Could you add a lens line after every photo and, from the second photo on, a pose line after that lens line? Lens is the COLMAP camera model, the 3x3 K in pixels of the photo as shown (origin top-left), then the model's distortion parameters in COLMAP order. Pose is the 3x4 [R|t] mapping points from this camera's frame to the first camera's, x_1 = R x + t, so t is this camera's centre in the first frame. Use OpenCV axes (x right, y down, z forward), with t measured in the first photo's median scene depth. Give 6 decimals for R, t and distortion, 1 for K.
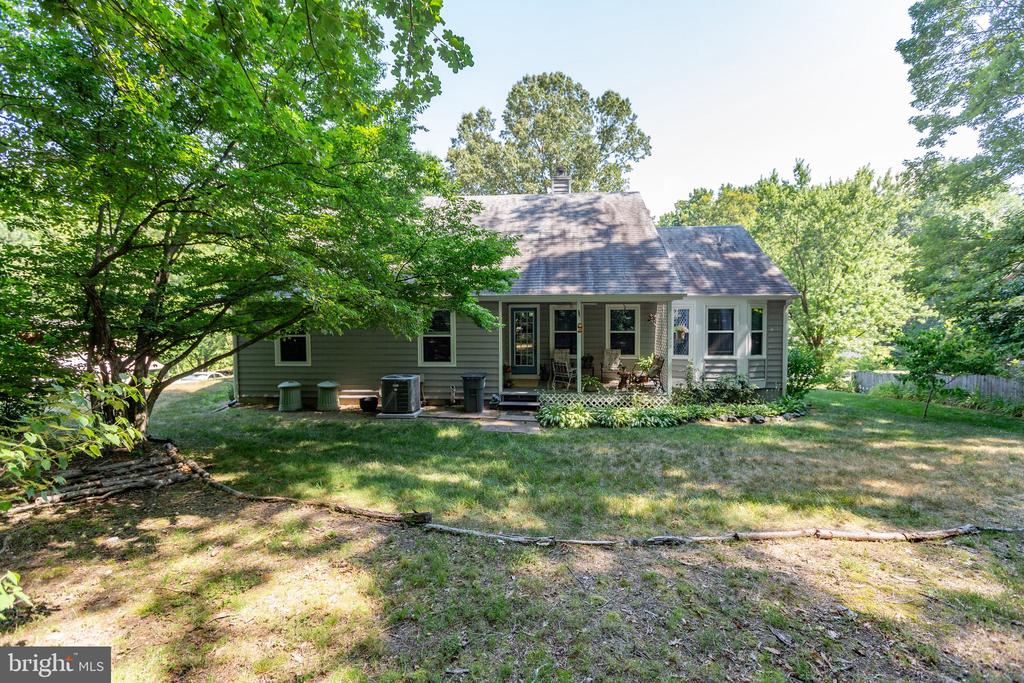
lens RADIAL K [[468.7, 0, 516.5], [0, 468.7, 317.1], [0, 0, 1]] dist [0.000860, 0.000705]
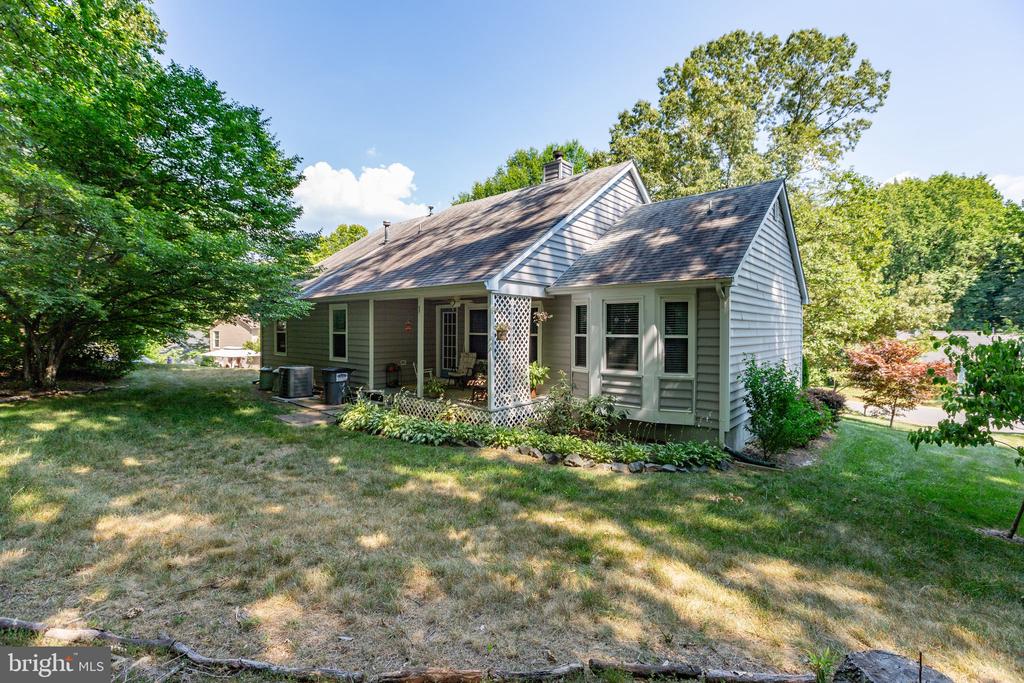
lens RADIAL K [[458.0, 0, 511.9], [0, 458.0, 326.9], [0, 0, 1]] dist [0.002077, 0.000368]
pose [[0.795380, 0.005710, -0.606084, 0.719025], [-0.014370, 0.999852, -0.009439, 0.026351], [0.605941, 0.016217, 0.795344, 0.352798]]
